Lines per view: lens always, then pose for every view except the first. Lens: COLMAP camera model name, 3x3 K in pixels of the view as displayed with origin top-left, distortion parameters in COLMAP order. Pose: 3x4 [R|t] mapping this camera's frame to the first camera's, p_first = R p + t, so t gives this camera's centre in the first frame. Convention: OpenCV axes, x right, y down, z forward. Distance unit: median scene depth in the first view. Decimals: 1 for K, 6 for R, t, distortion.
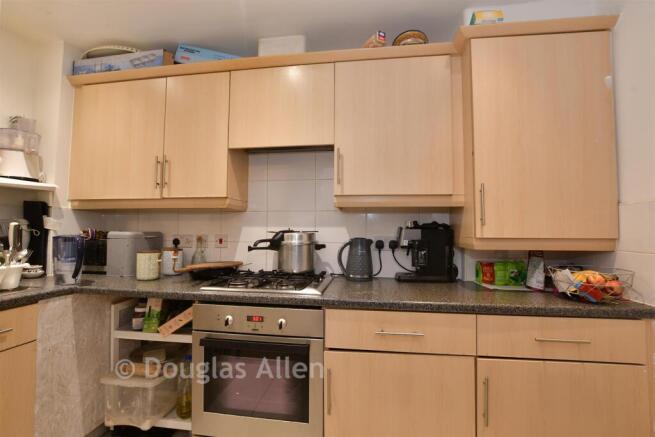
lens RADIAL K [[295.2, 0, 326.1], [0, 295.2, 216.7], [0, 0, 1]] dist [-0.002965, -0.000097]
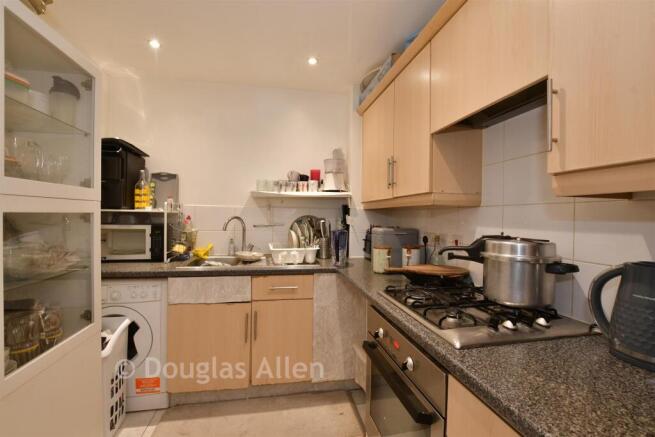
lens RADIAL K [[295.2, 0, 327.2], [0, 295.2, 220.0], [0, 0, 1]] dist [-0.002965, -0.000097]
pose [[0.336789, 0.011699, -0.941508, 0.357713], [0.031719, 0.999214, 0.023763, -0.016537], [0.941046, -0.037867, 0.336153, 0.431211]]
